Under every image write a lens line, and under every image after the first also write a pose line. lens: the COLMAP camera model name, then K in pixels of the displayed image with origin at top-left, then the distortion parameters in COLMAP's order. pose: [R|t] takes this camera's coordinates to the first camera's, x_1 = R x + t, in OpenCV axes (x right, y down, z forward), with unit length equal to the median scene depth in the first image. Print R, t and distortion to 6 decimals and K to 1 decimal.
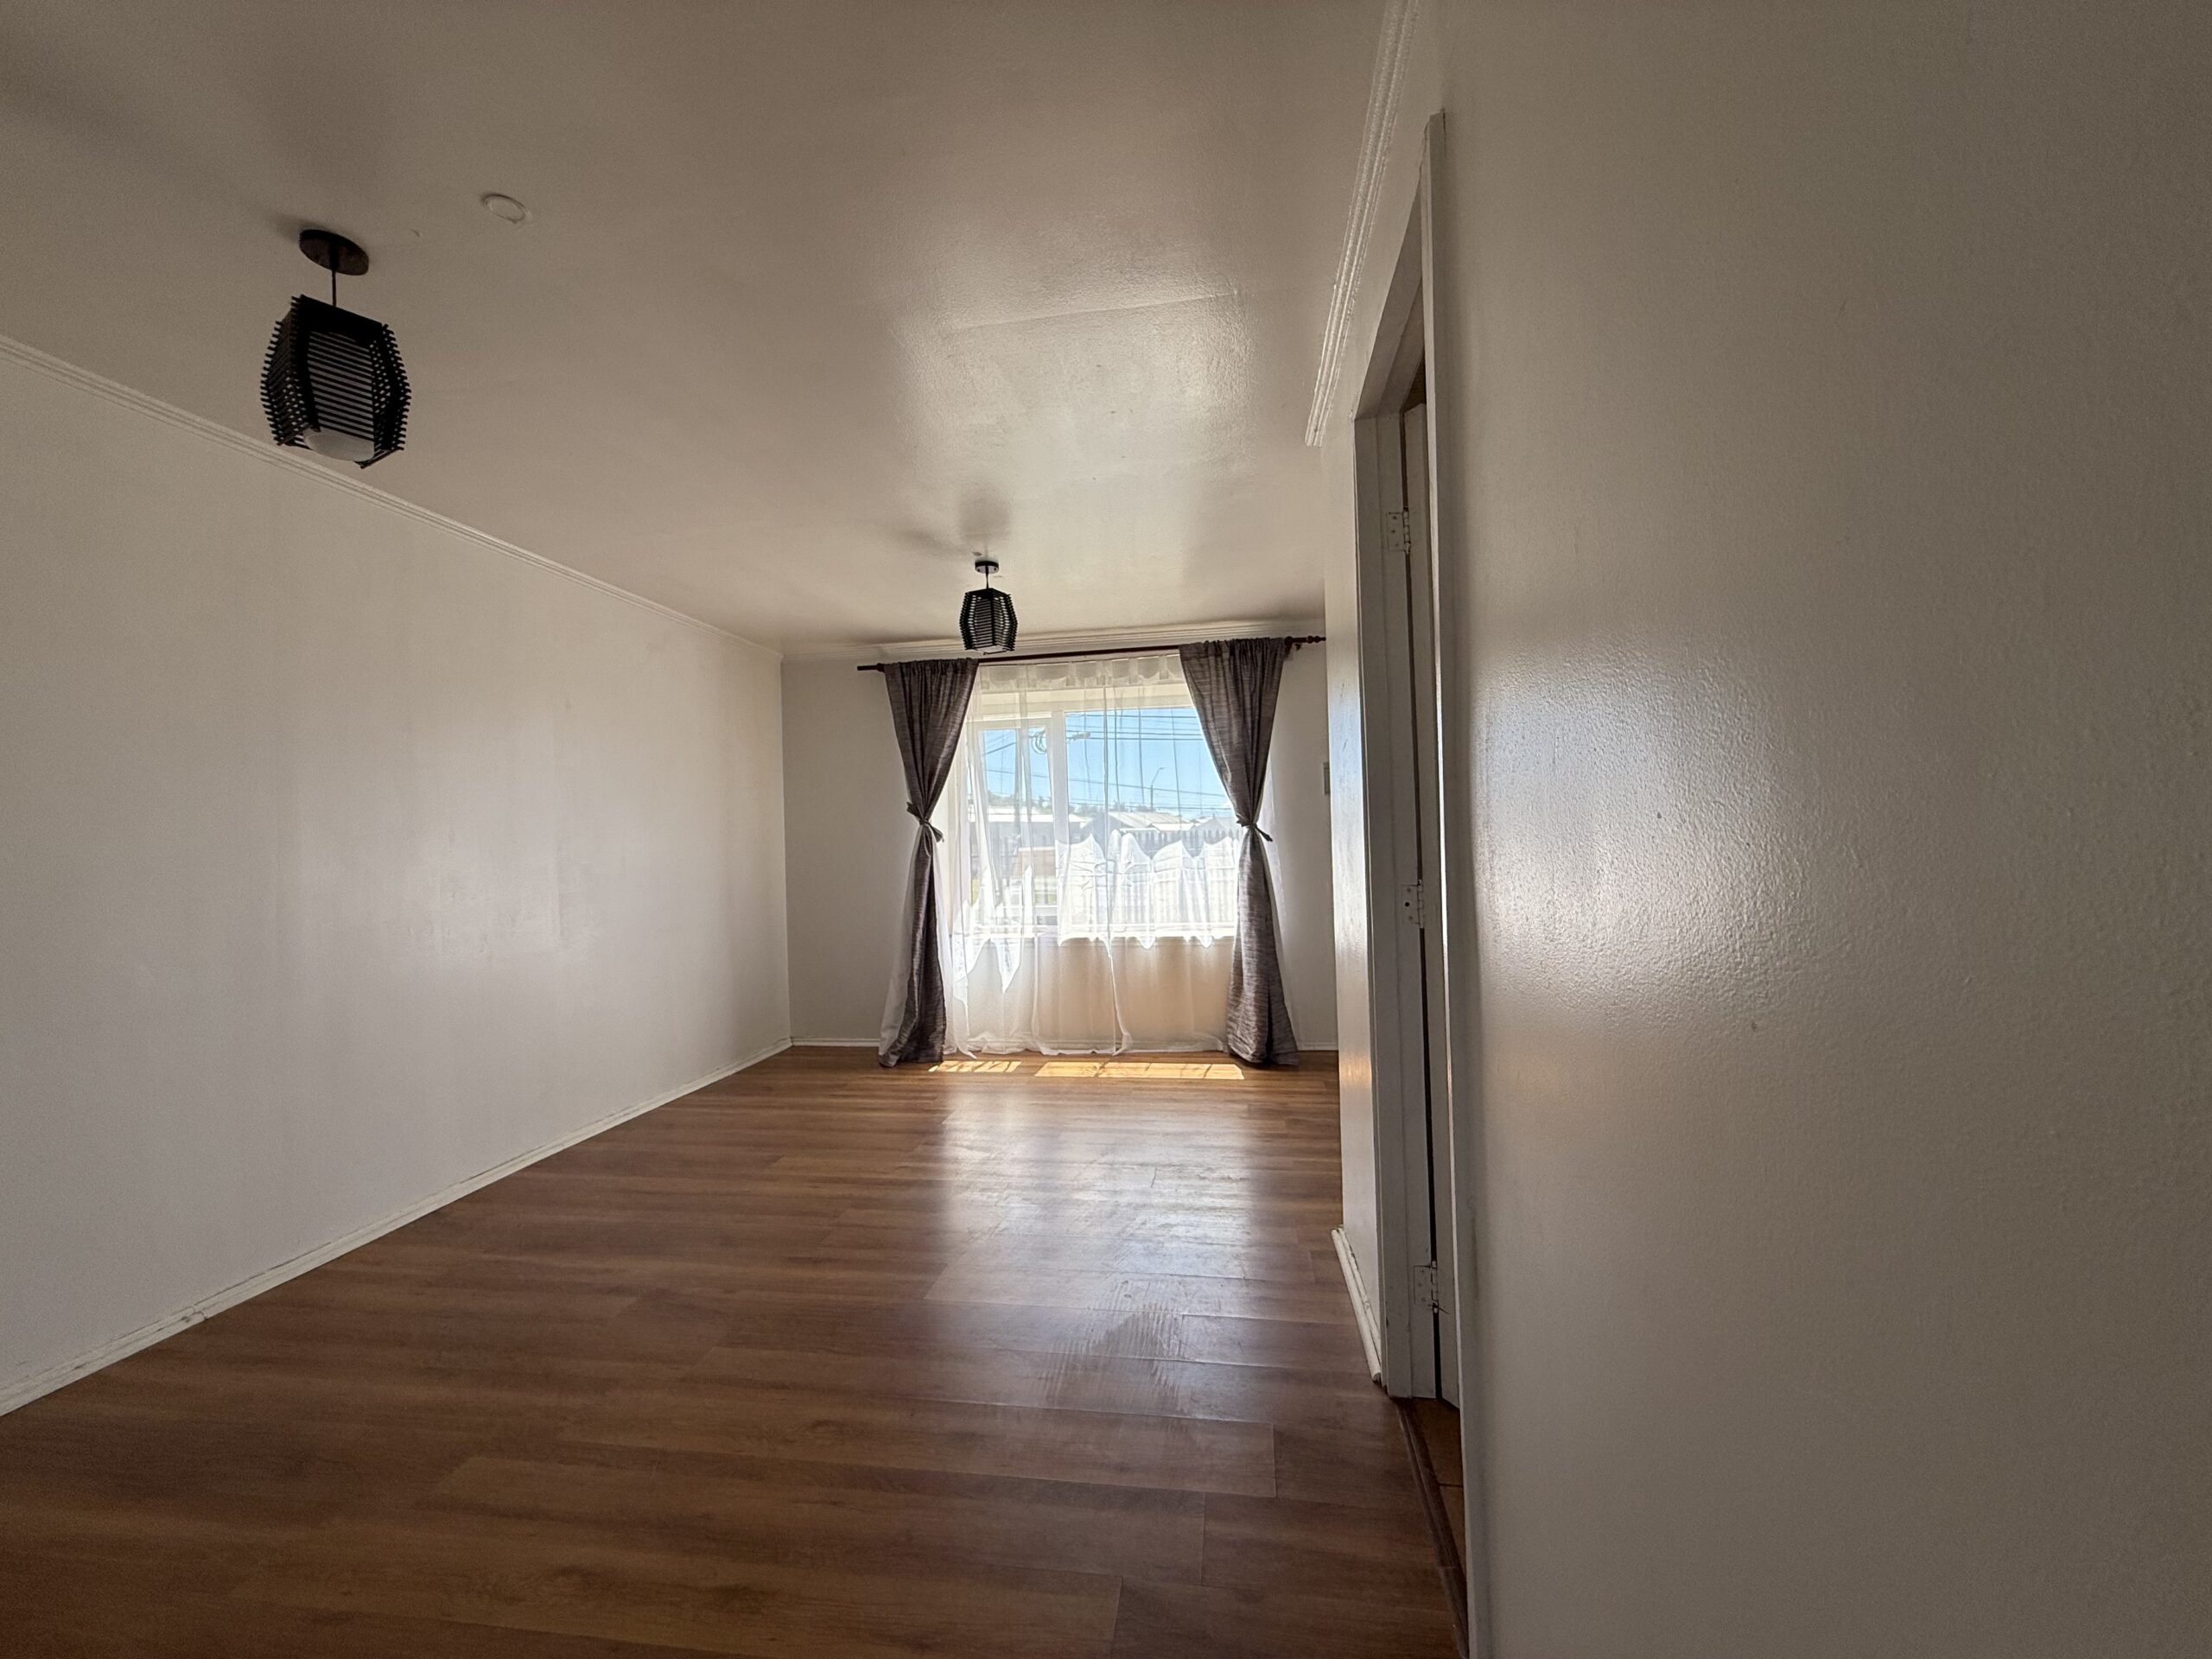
lens RADIAL K [[885.1, 0, 1100.1], [0, 885.1, 829.8], [0, 0, 1]] dist [0.000286, 0.000194]
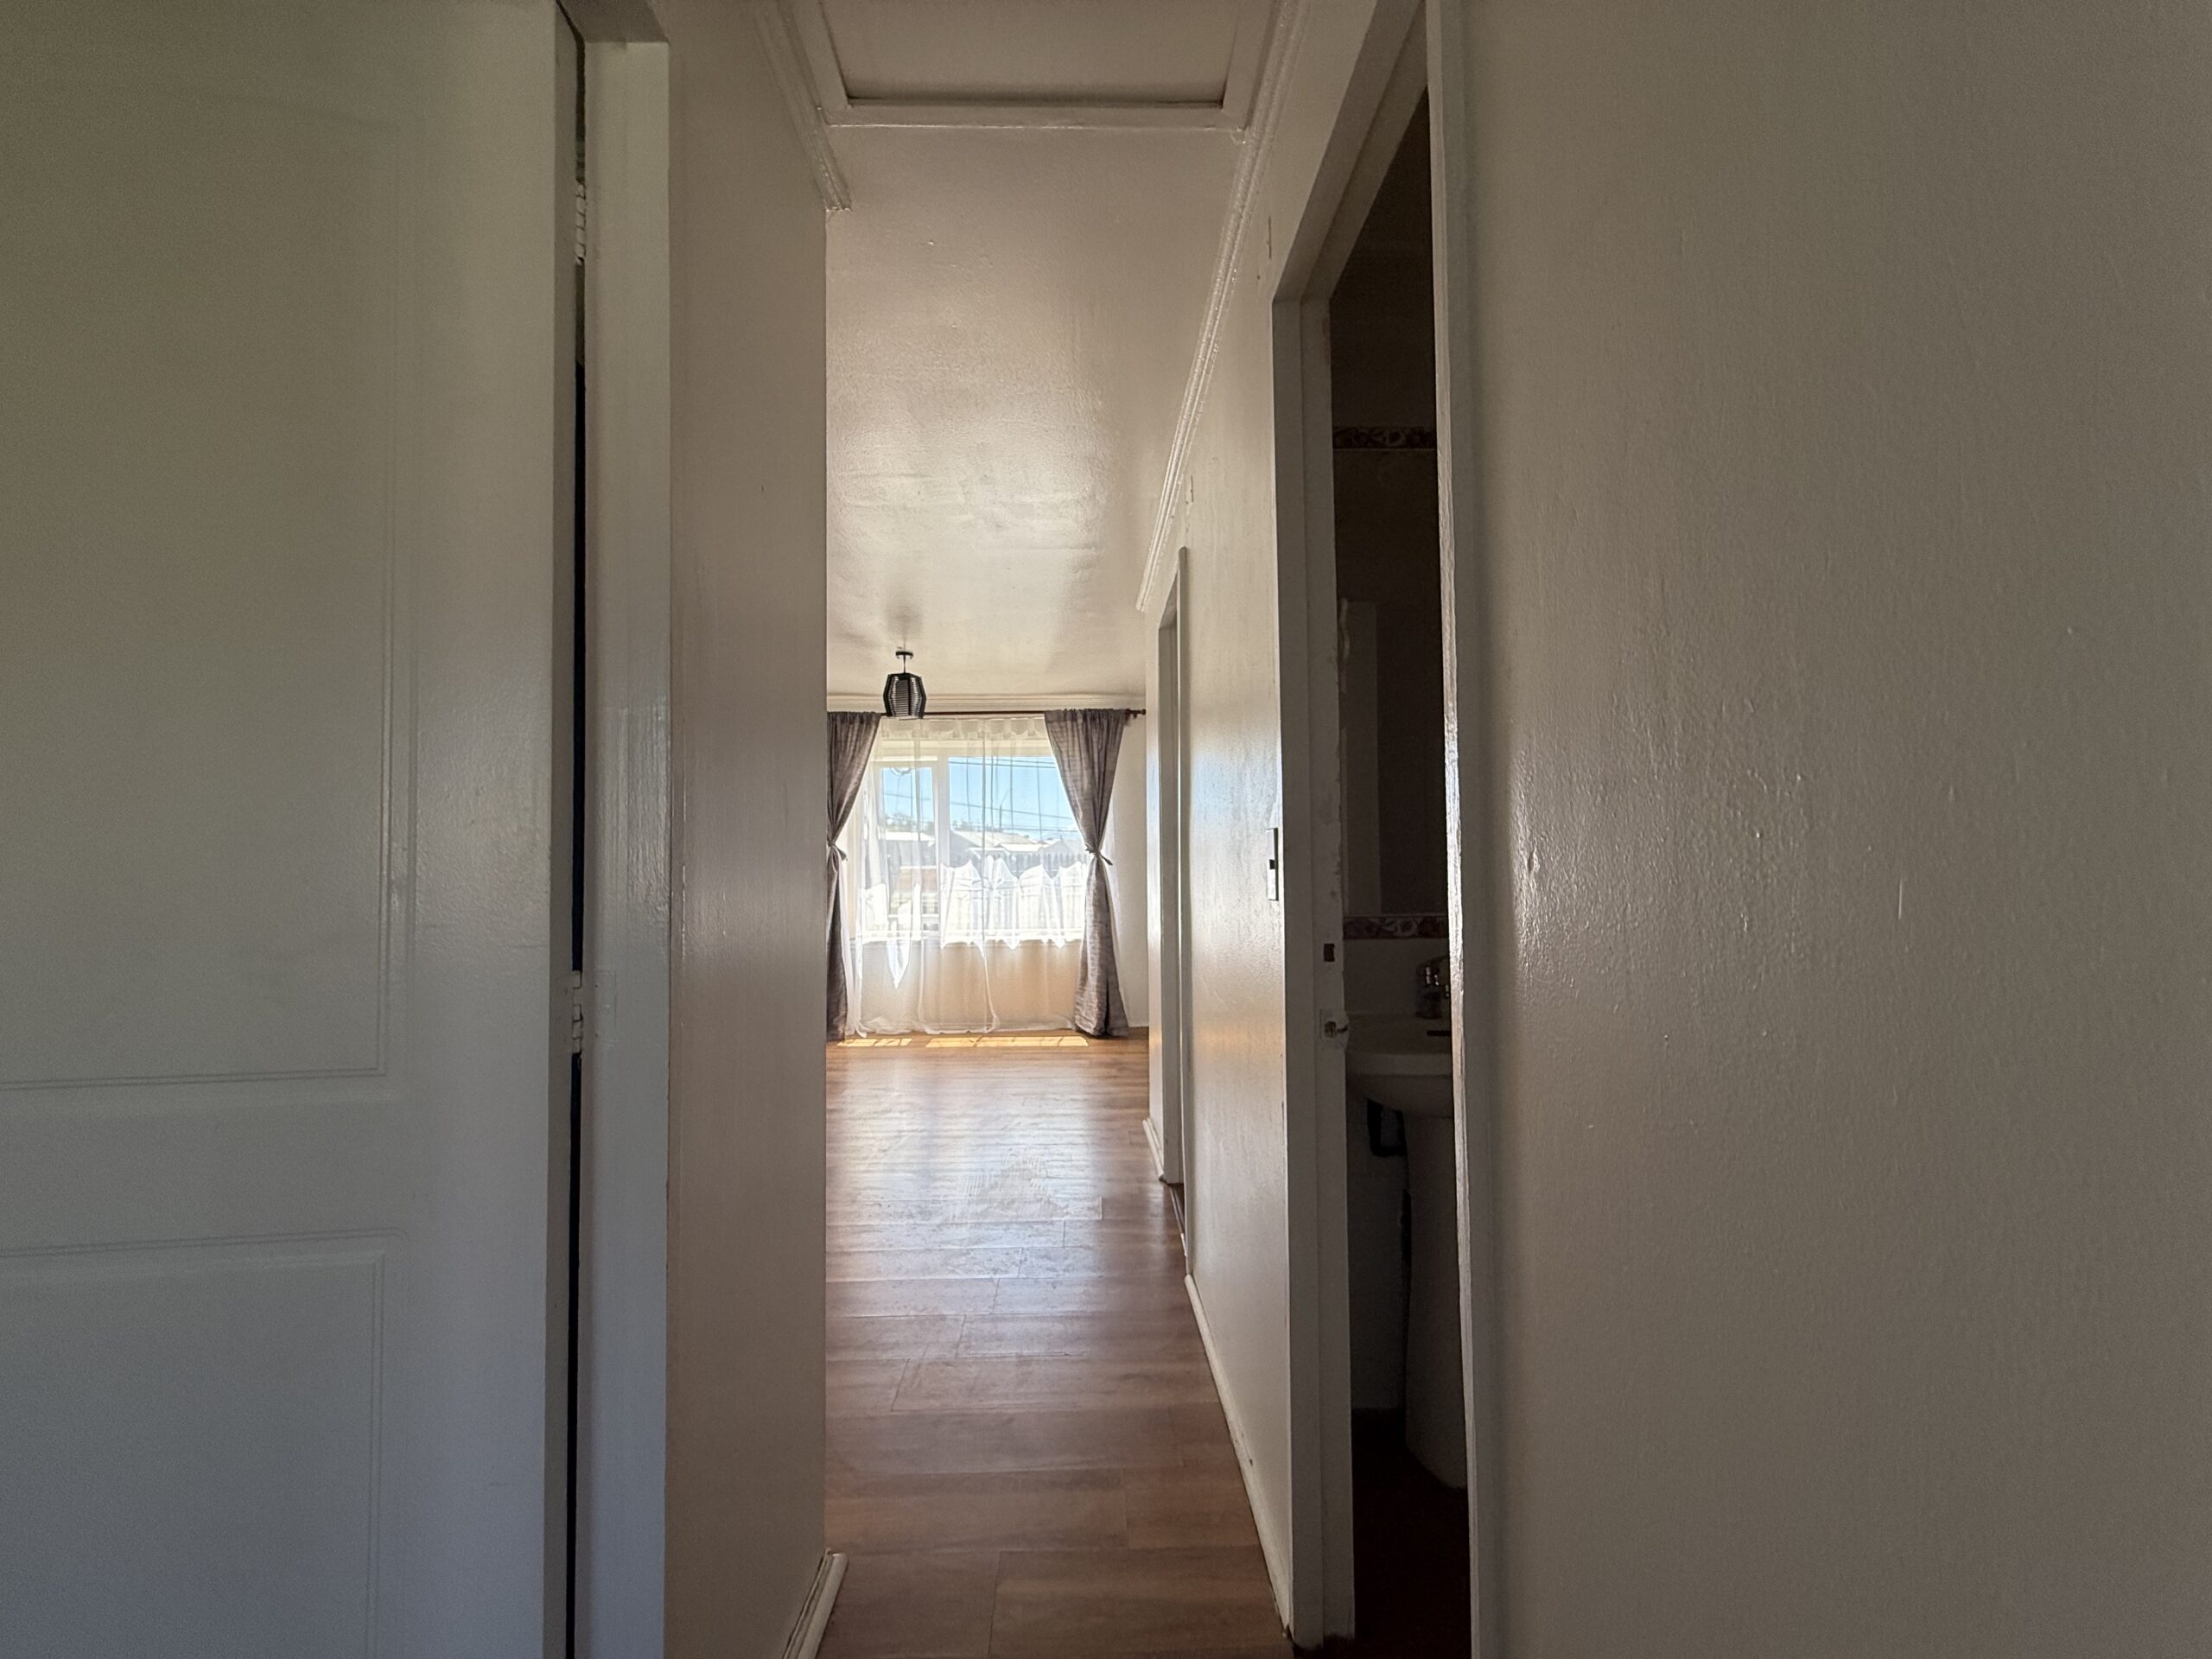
lens RADIAL K [[885.1, 0, 1100.1], [0, 885.1, 829.8], [0, 0, 1]] dist [0.000286, 0.000194]
pose [[0.984894, 0.024309, 0.171446, -0.046548], [-0.020305, 0.999479, -0.025071, -0.005991], [-0.171966, 0.021211, 0.984874, -0.273960]]
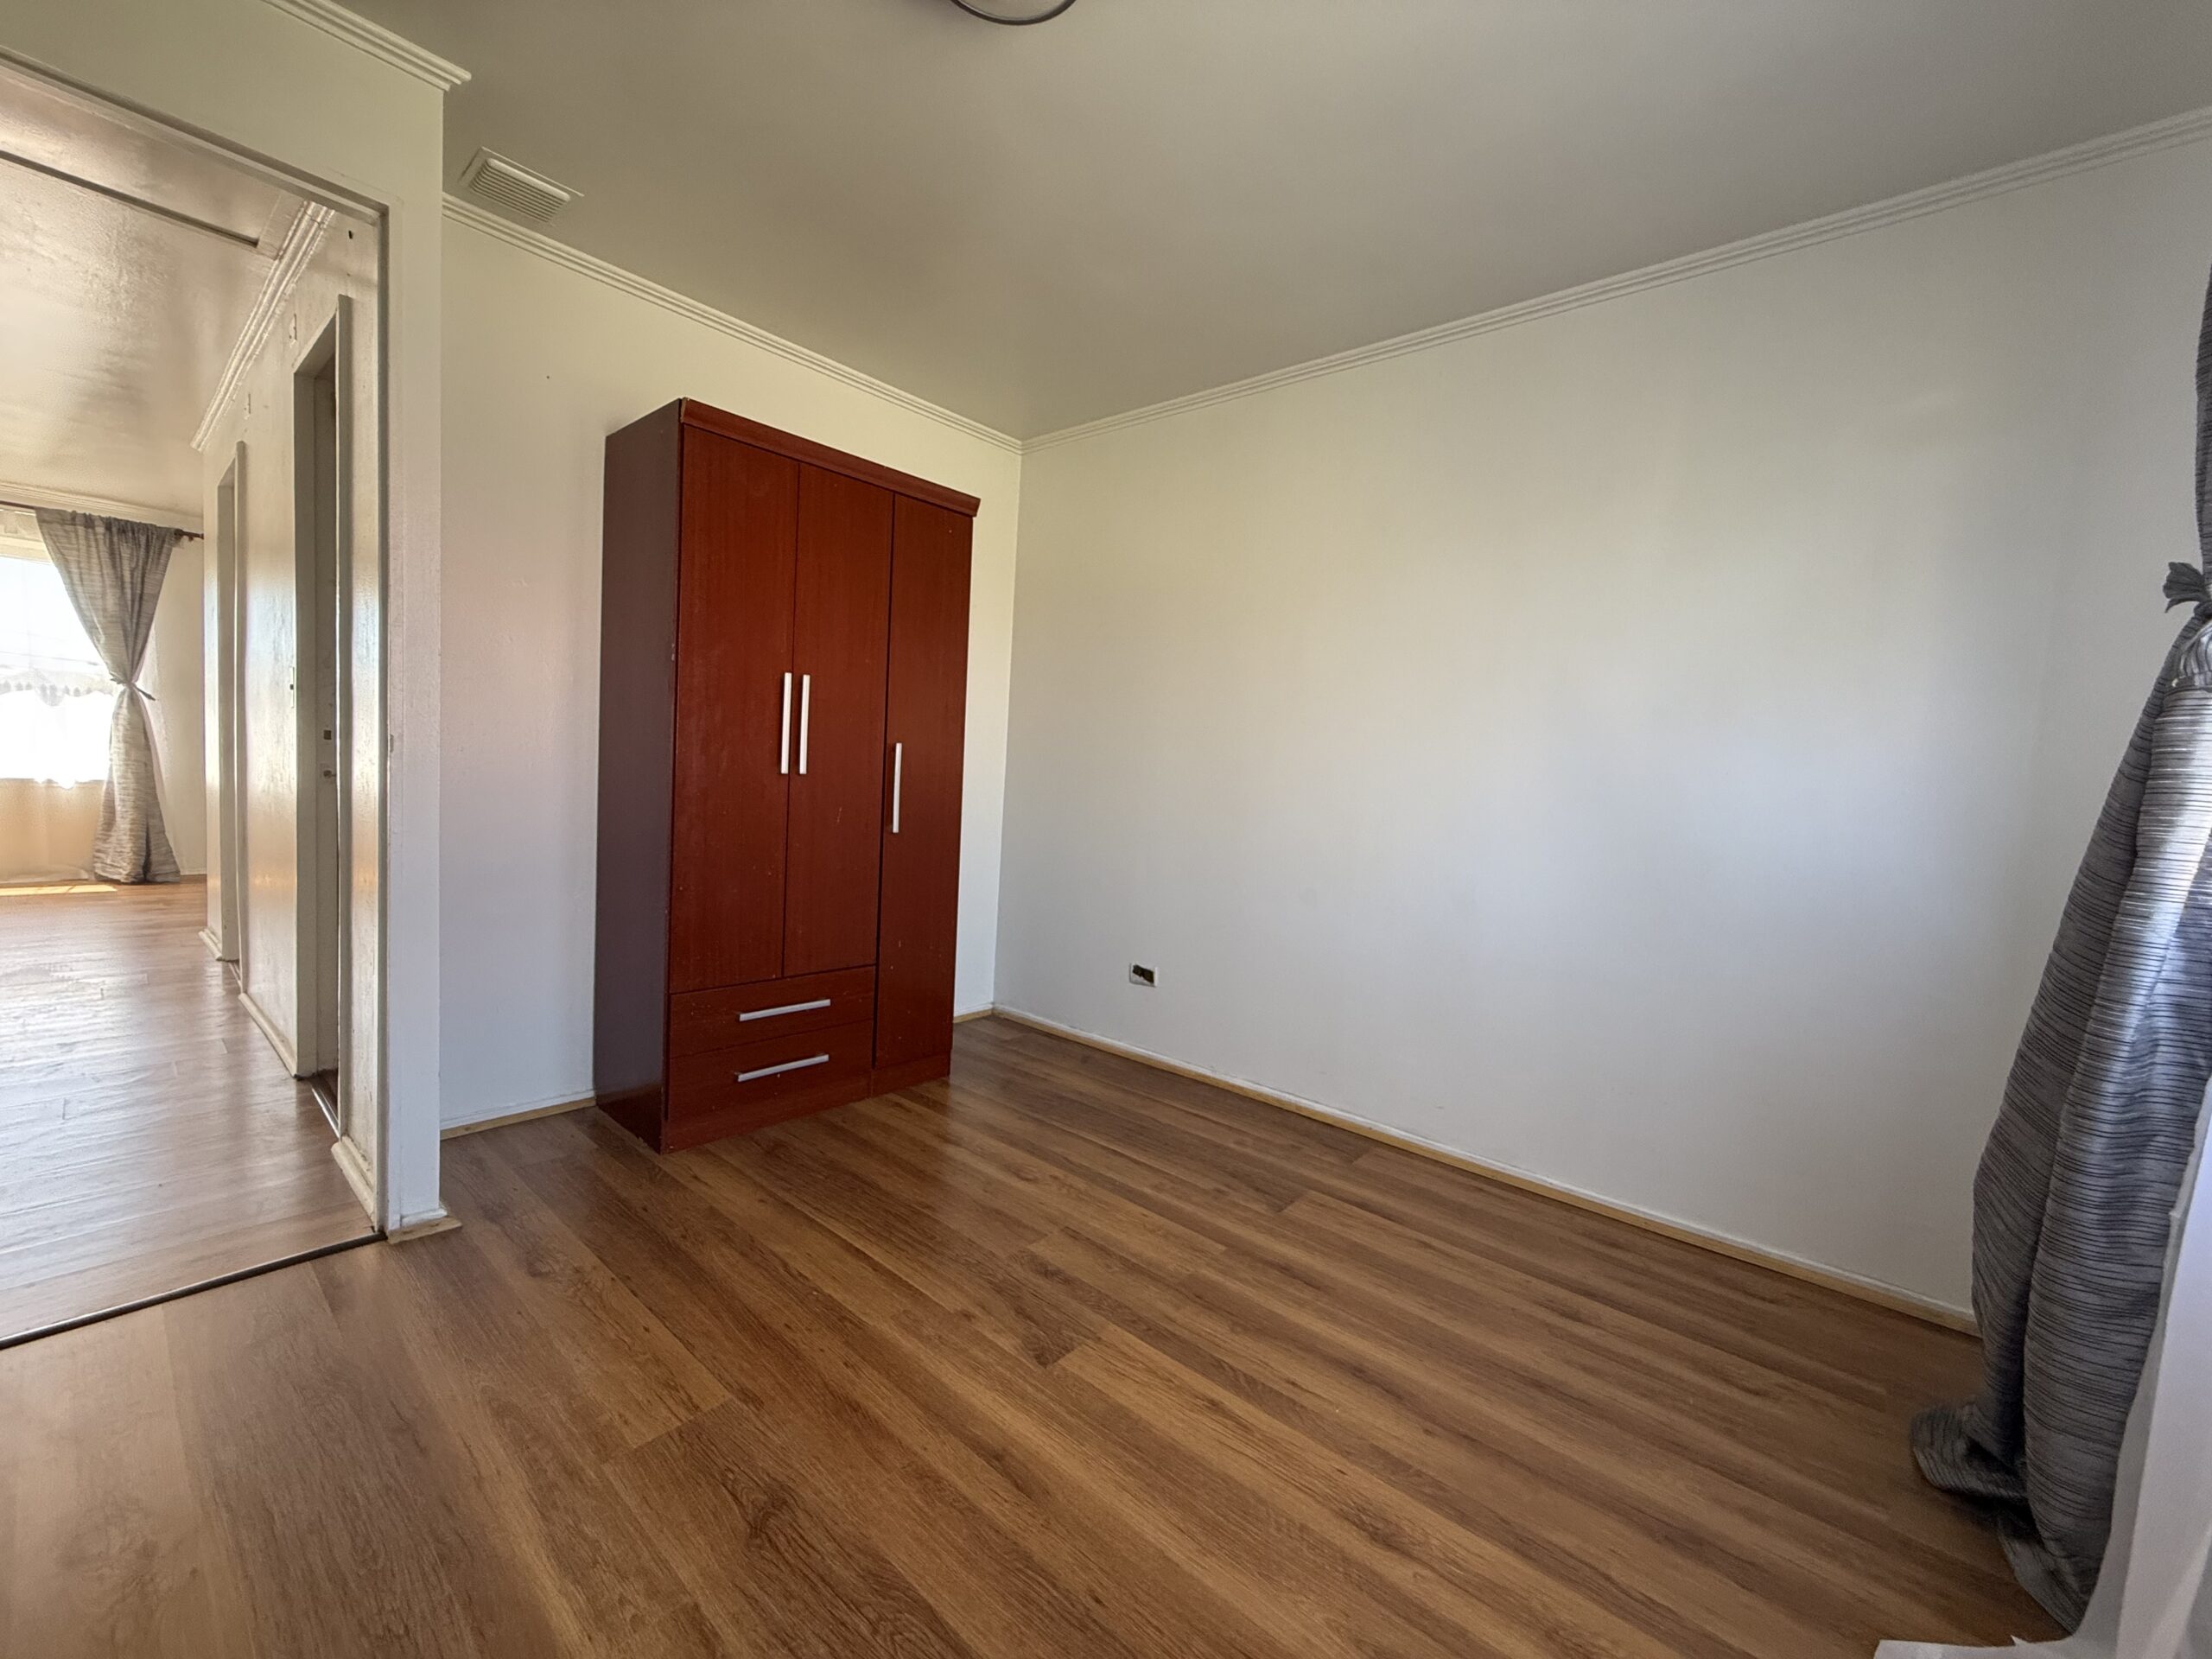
lens RADIAL K [[885.1, 0, 1100.1], [0, 885.1, 829.8], [0, 0, 1]] dist [0.000286, 0.000194]
pose [[0.532255, -0.001325, 0.846583, -0.134449], [-0.085680, 0.994780, 0.055425, 0.011502], [-0.842237, -0.102036, 0.529363, -0.704532]]
